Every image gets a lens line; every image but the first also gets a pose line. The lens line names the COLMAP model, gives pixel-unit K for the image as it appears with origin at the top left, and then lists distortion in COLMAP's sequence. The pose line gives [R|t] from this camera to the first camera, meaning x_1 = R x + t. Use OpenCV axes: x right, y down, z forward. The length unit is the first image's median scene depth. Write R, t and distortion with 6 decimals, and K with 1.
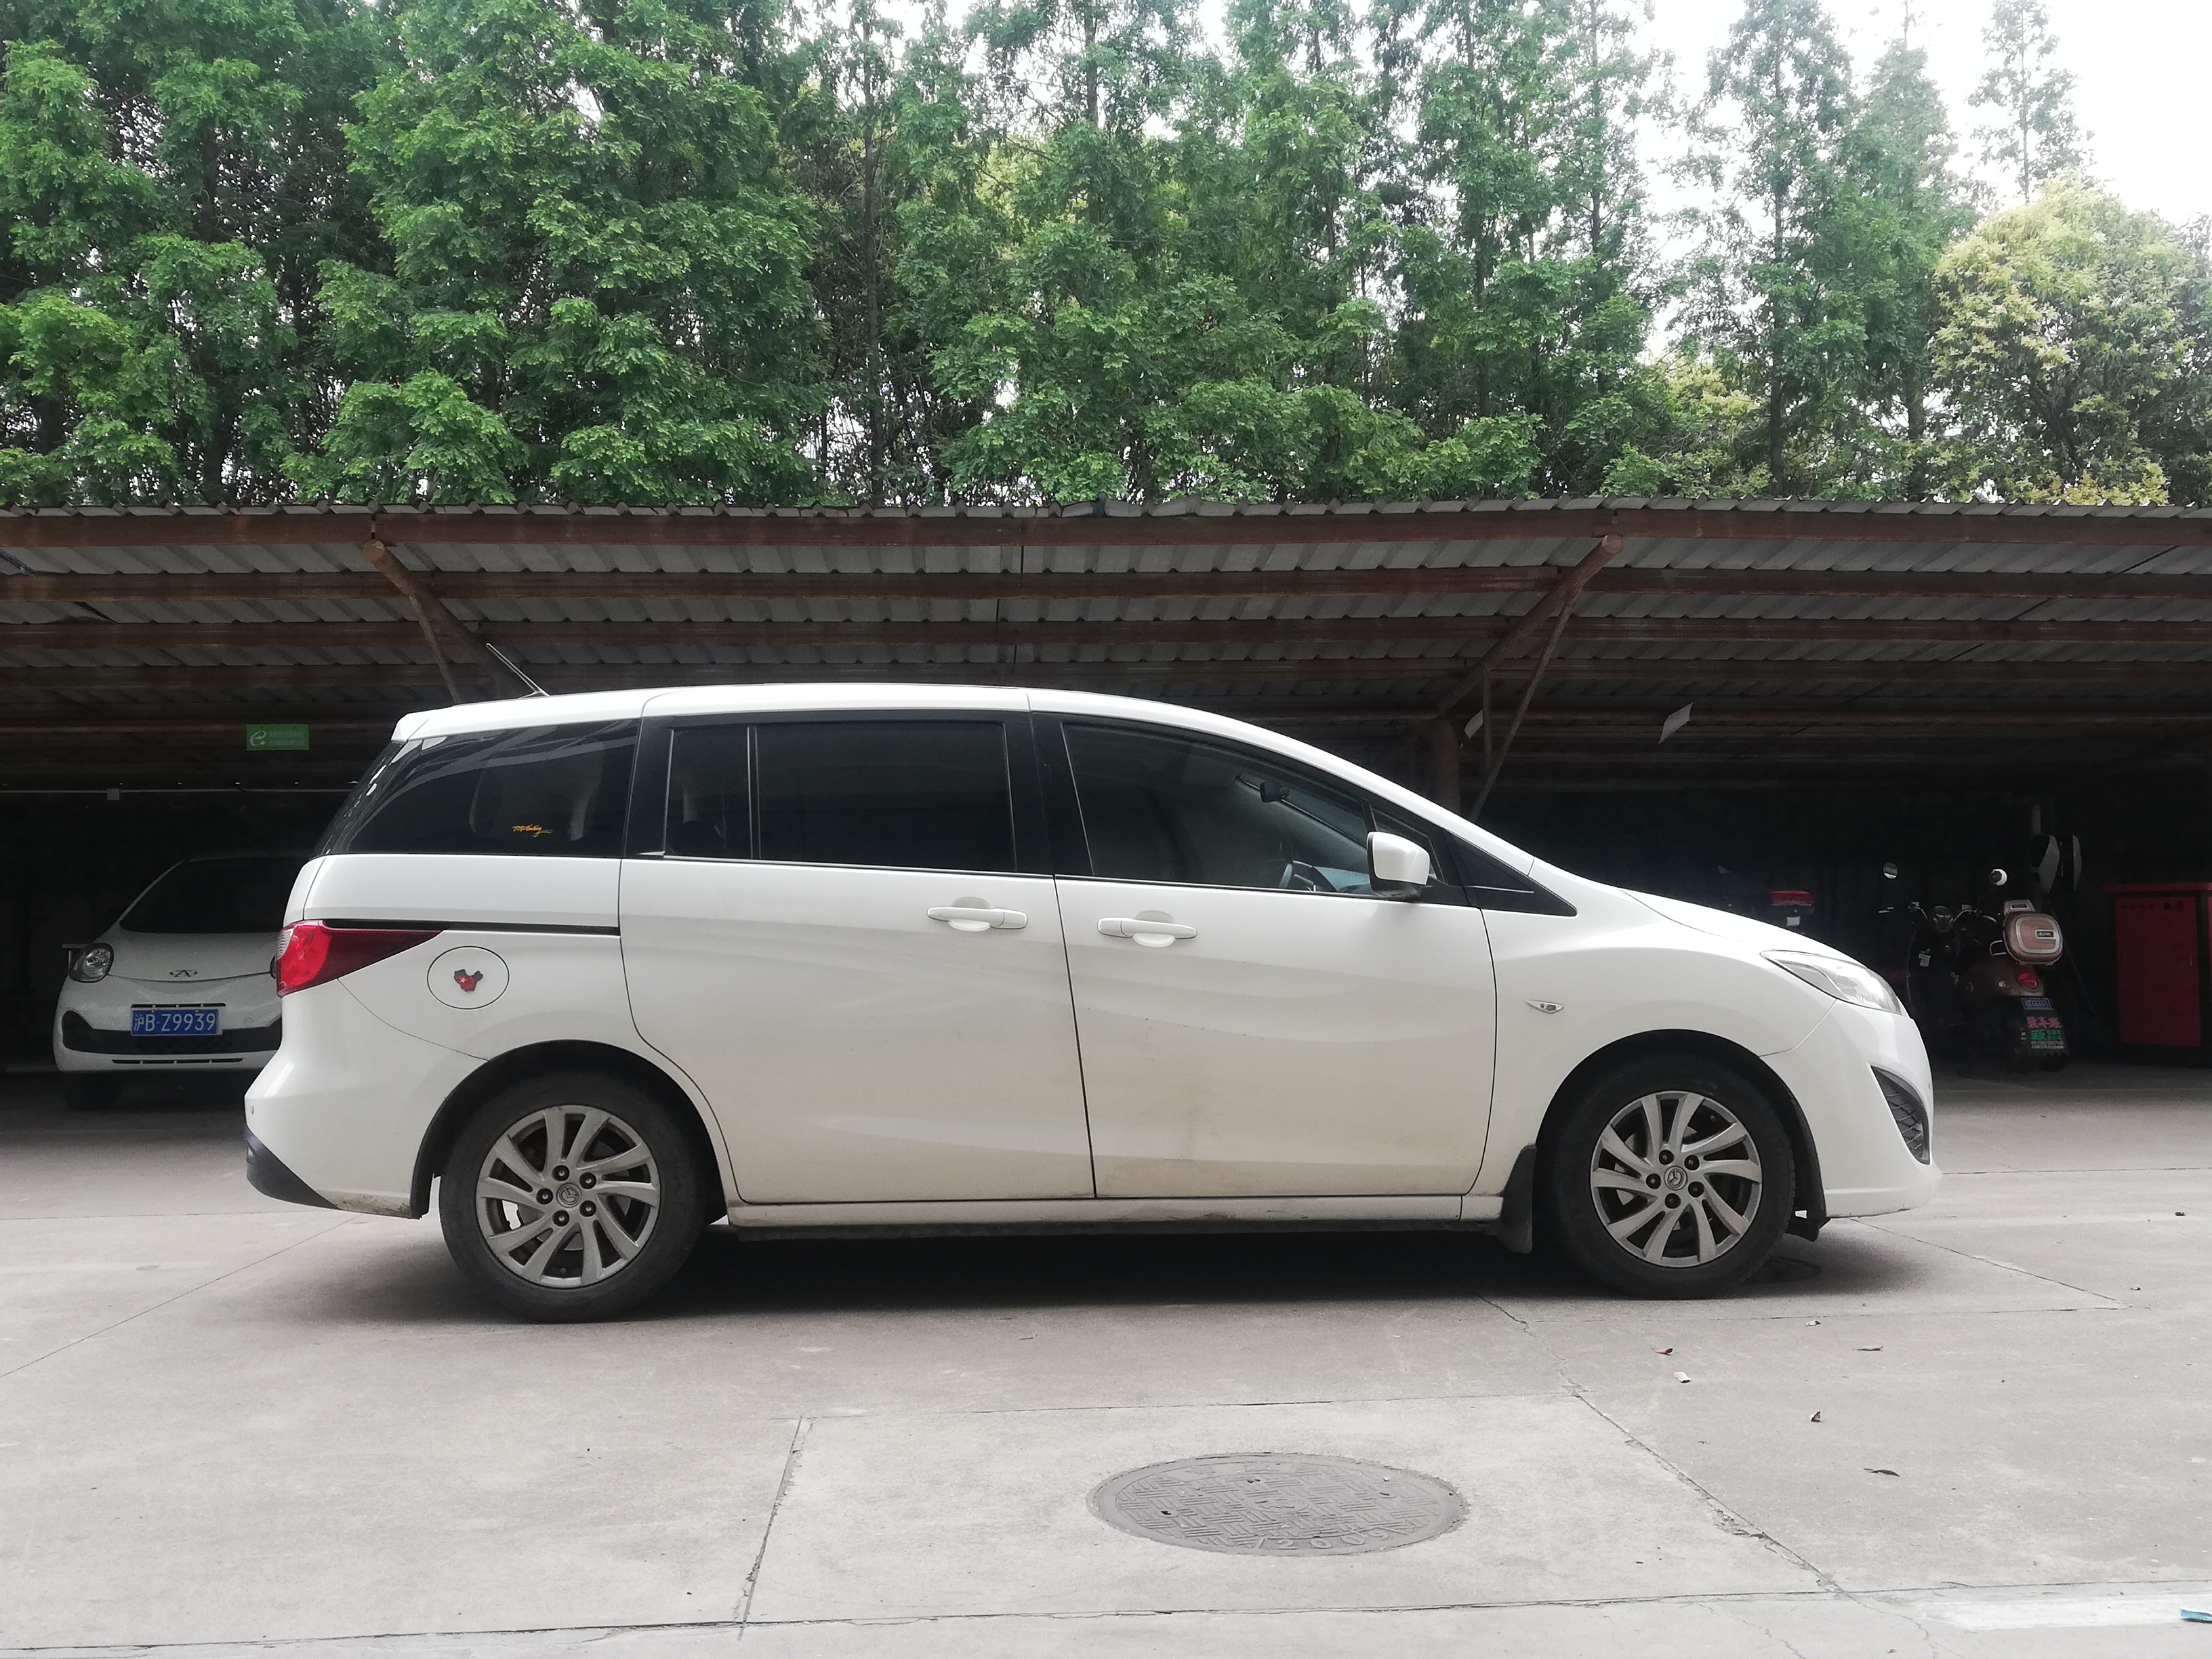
lens RADIAL K [[2000.4, 0, 1106.0], [0, 2000.4, 829.5], [0, 0, 1]] dist [0.004341, 0.002296]
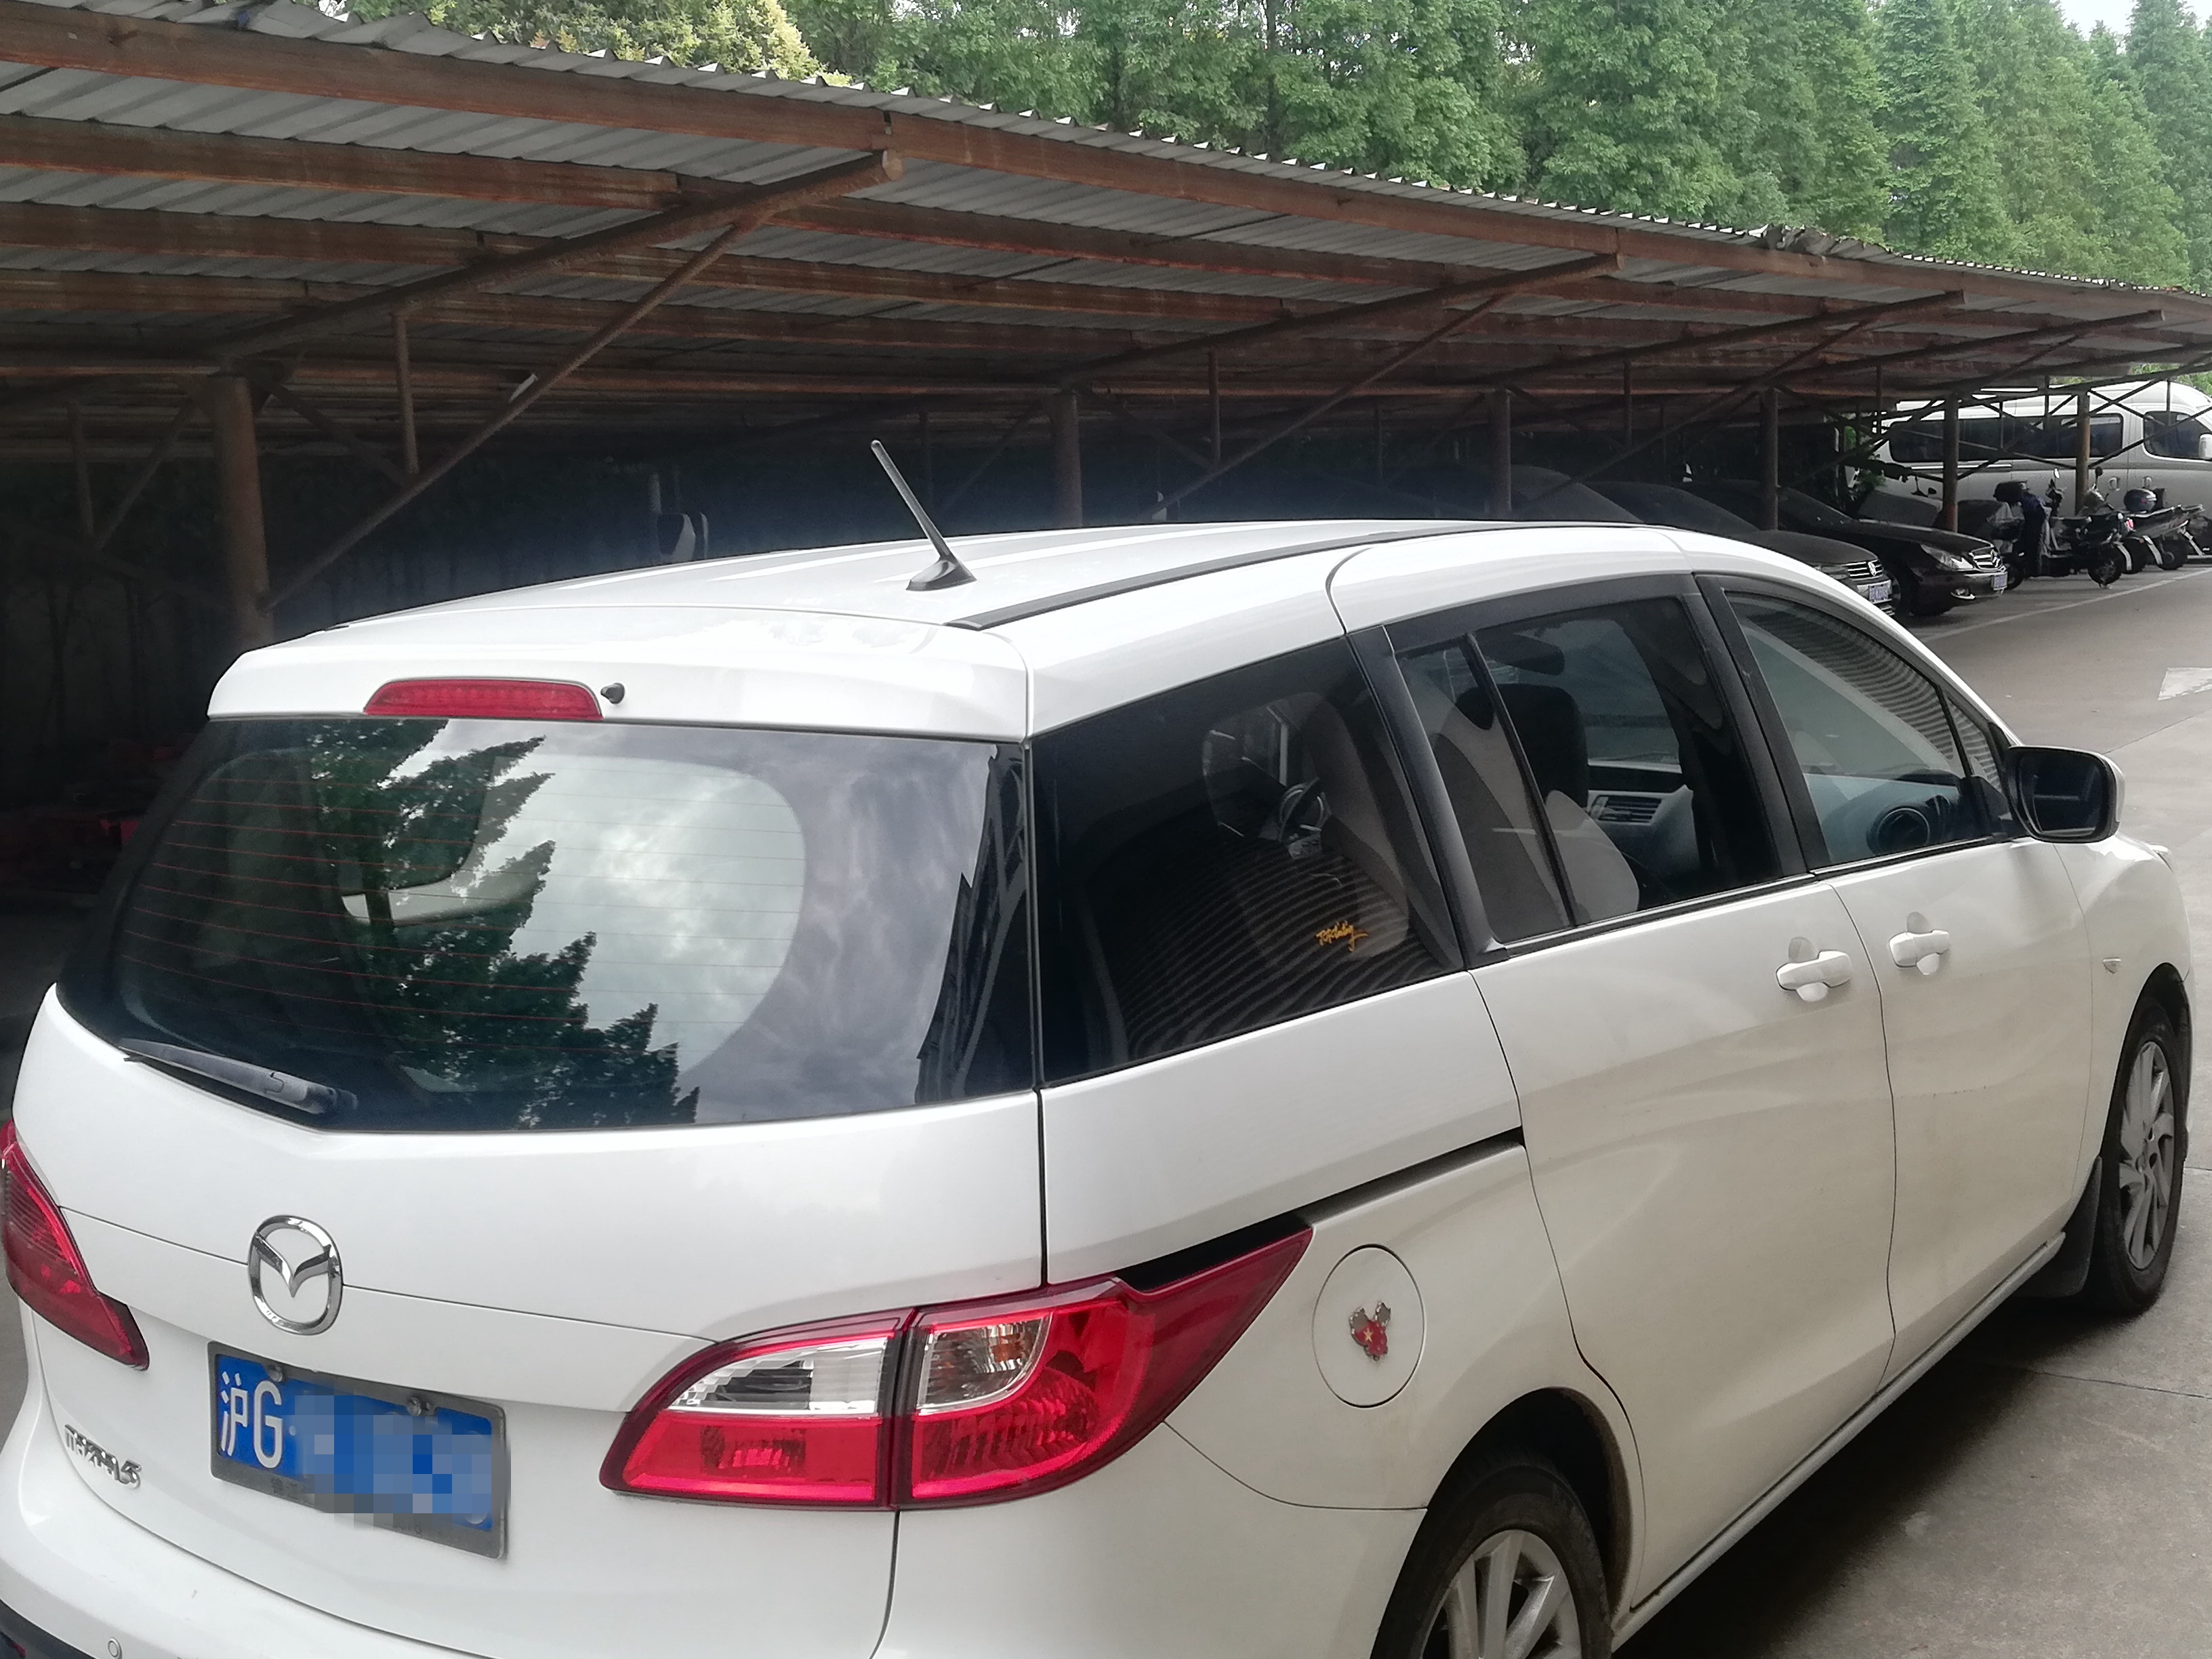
lens RADIAL K [[2614.7, 0, 1096.9], [0, 2614.7, 725.4], [0, 0, 1]] dist [0.088282, -0.362578]
pose [[0.618642, -0.088374, 0.780687, -0.734970], [-0.002360, 0.993440, 0.114328, -0.103256], [-0.785670, -0.072570, 0.614375, 0.710963]]
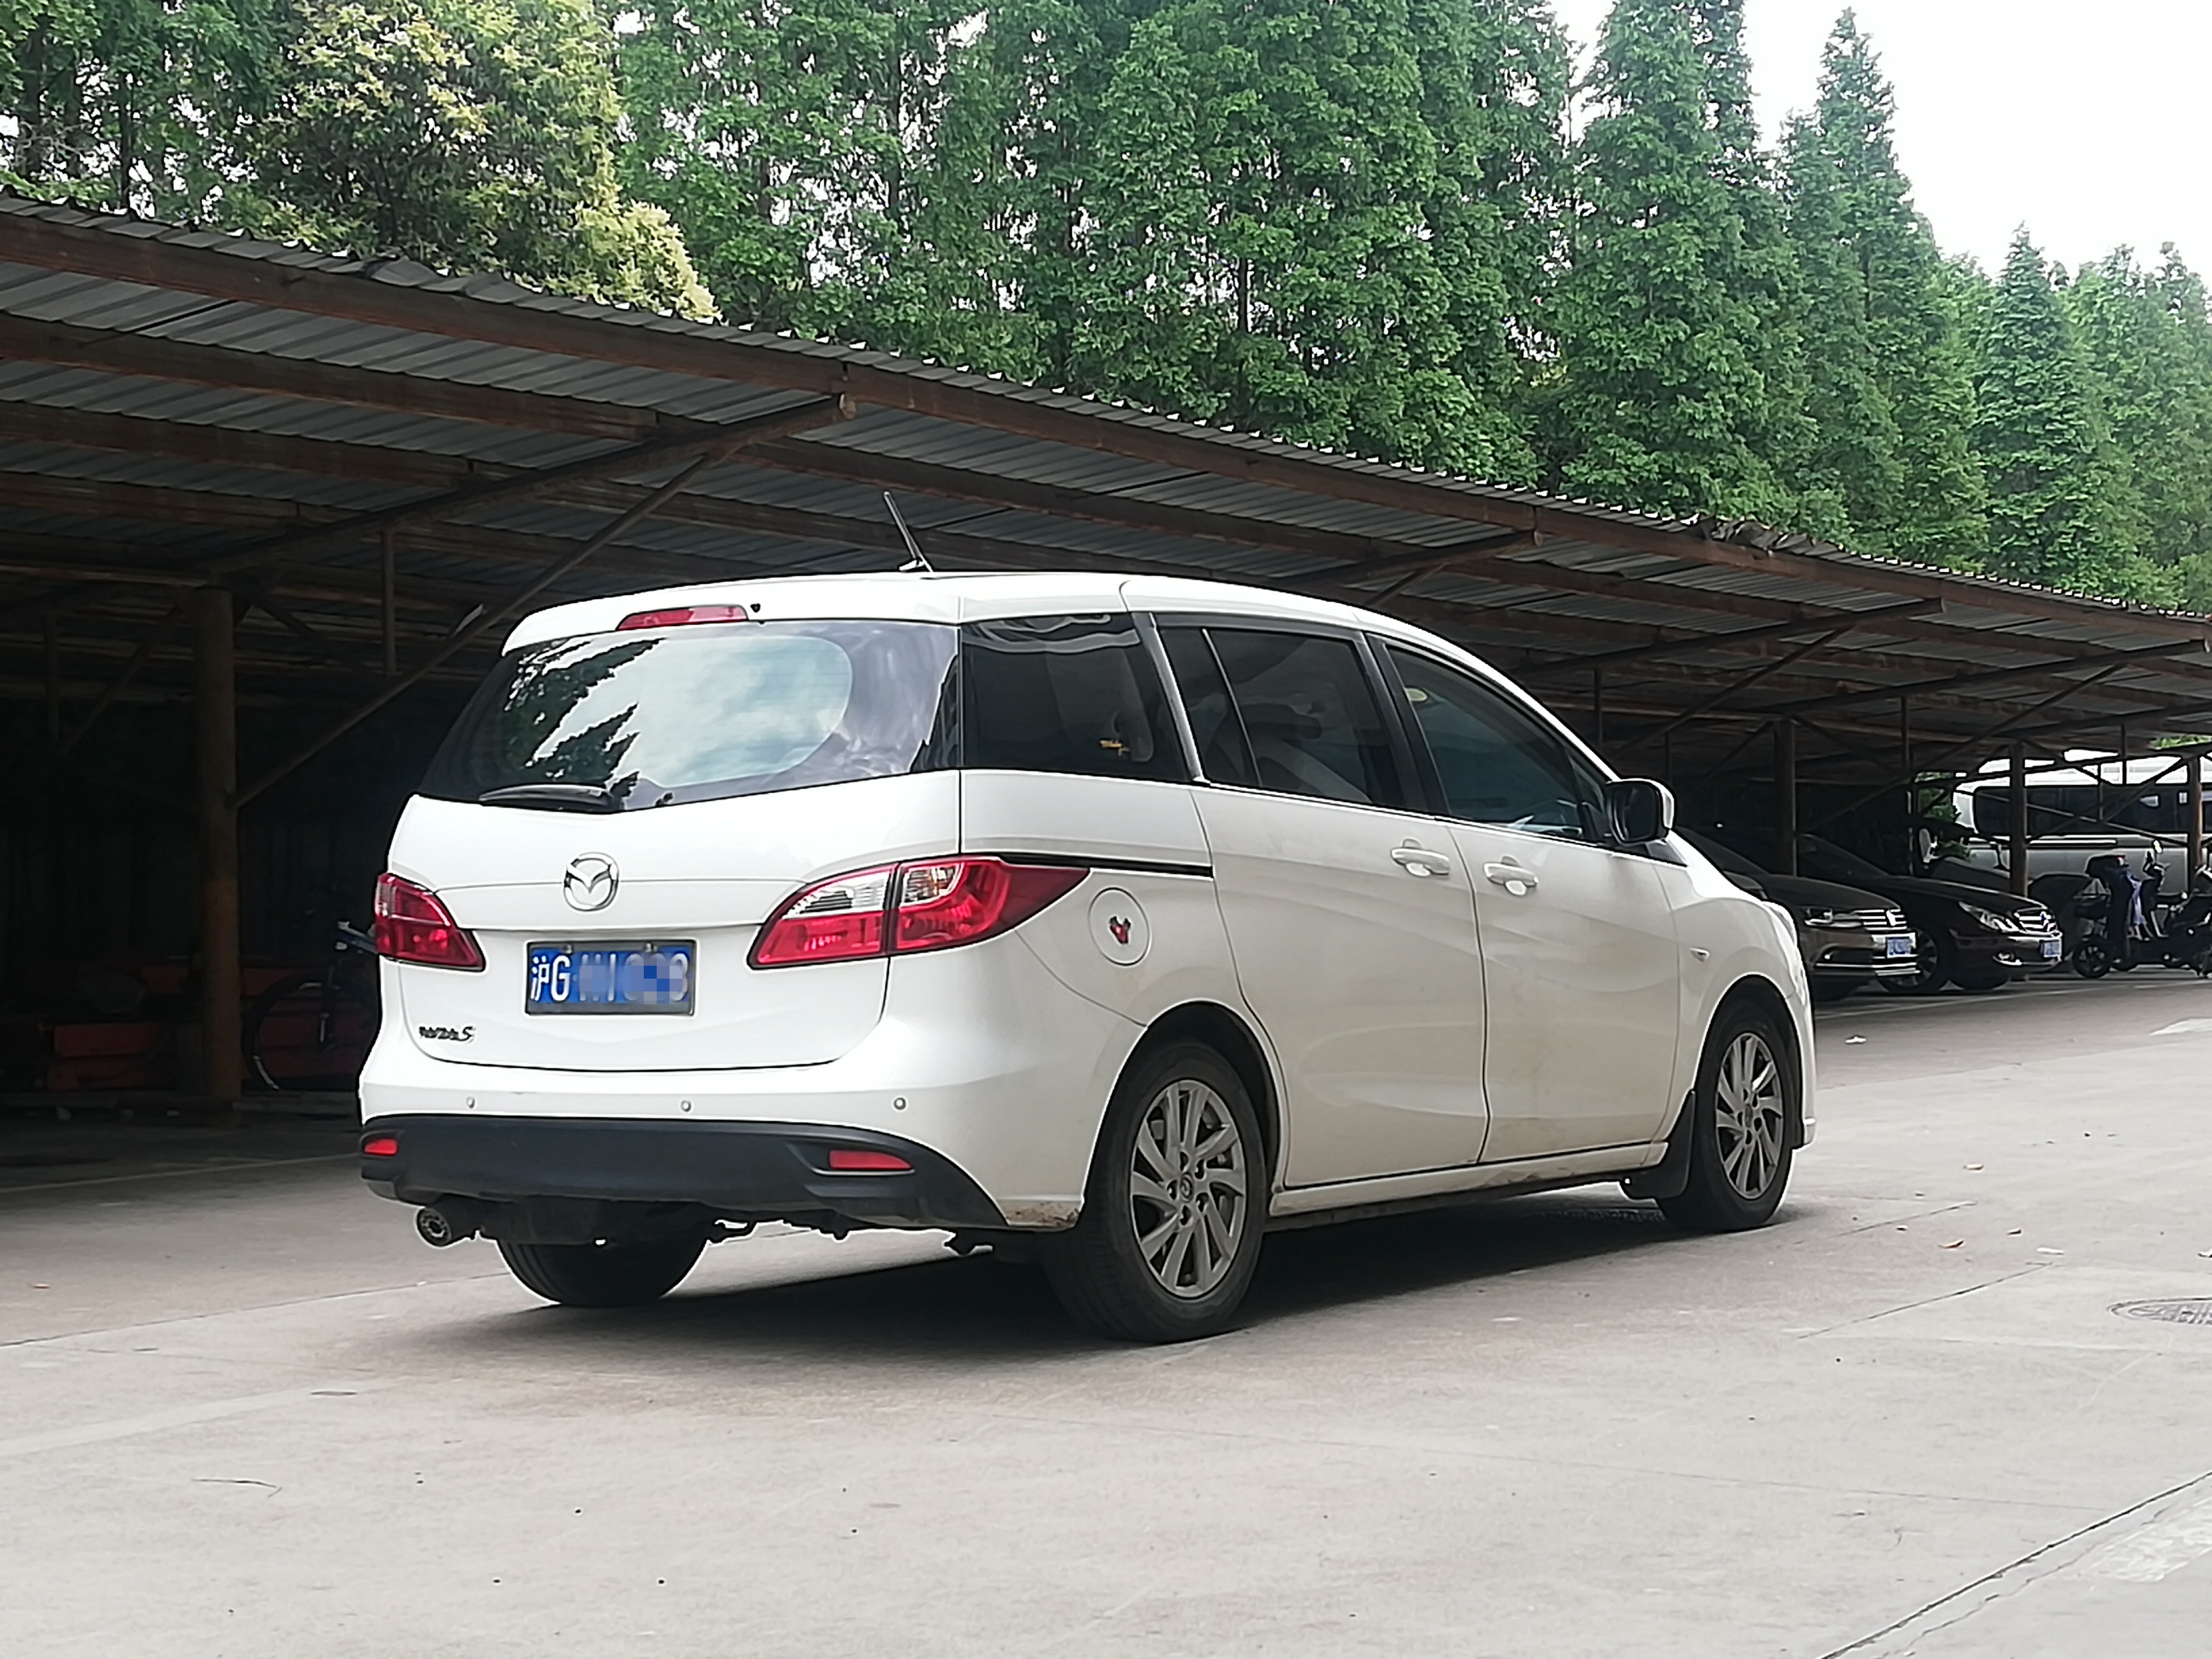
lens RADIAL K [[3630.2, 0, 1106.0], [0, 3630.2, 829.5], [0, 0, 1]] dist [0.026900, 0.046545]
pose [[0.603739, 0.019222, 0.796950, -1.459819], [-0.030046, 0.999548, -0.001347, 0.035669], [-0.796615, -0.023132, 0.604044, 0.113748]]
